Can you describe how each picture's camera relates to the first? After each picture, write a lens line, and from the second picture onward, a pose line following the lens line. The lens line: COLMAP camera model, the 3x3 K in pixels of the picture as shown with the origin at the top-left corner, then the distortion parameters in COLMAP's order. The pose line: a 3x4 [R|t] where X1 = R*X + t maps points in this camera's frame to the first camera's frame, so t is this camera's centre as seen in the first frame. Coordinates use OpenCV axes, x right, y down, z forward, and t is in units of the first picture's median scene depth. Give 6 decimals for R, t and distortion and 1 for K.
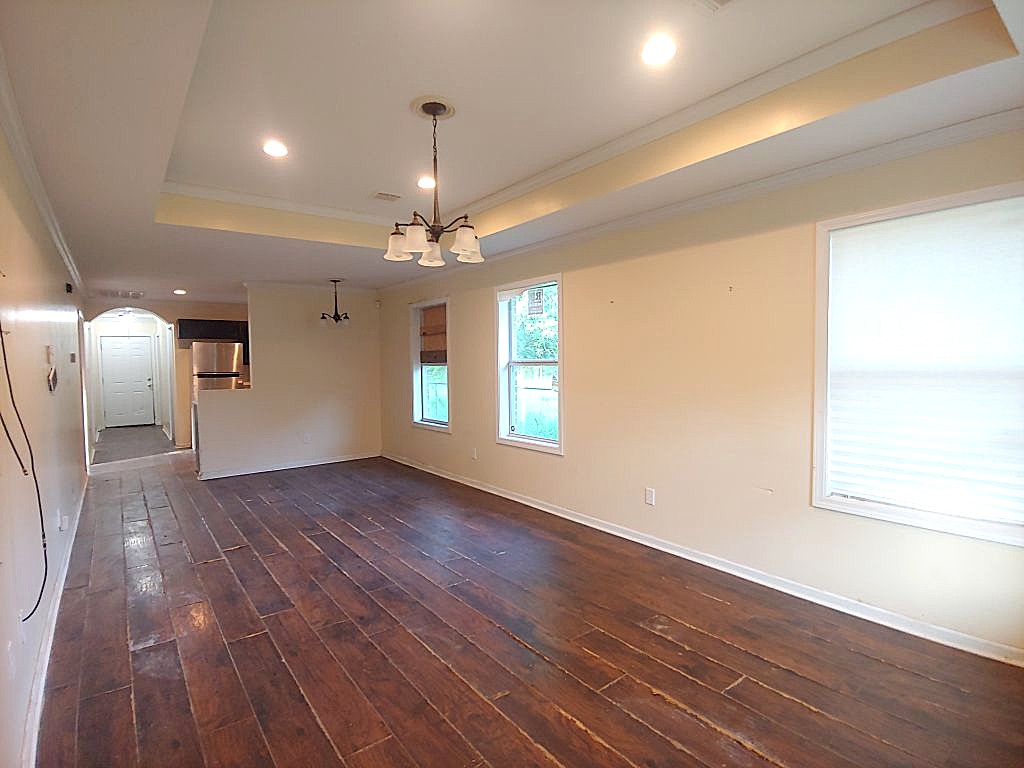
lens RADIAL K [[519.2, 0, 512.0], [0, 519.2, 384.0], [0, 0, 1]] dist [-0.001792, -0.025616]
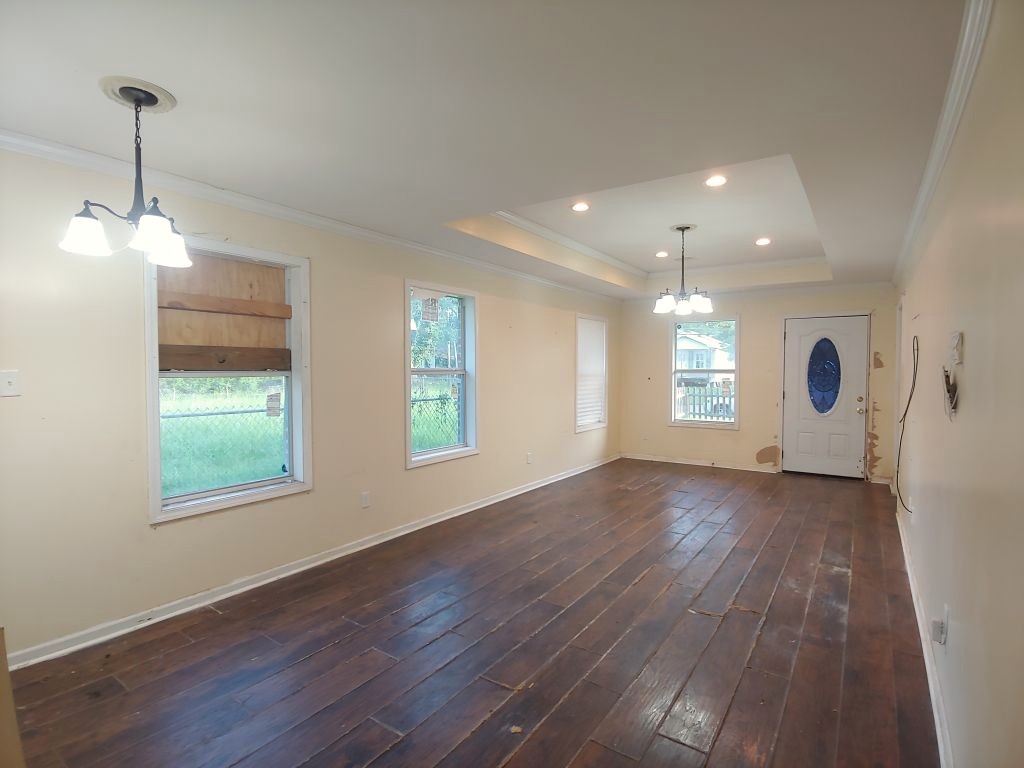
lens RADIAL K [[519.2, 0, 512.0], [0, 519.2, 384.0], [0, 0, 1]] dist [-0.001792, -0.025616]
pose [[-0.313831, -0.017026, 0.949326, -1.014315], [0.040523, 0.998688, 0.031308, -0.045886], [-0.948614, 0.048295, -0.312730, 1.302411]]
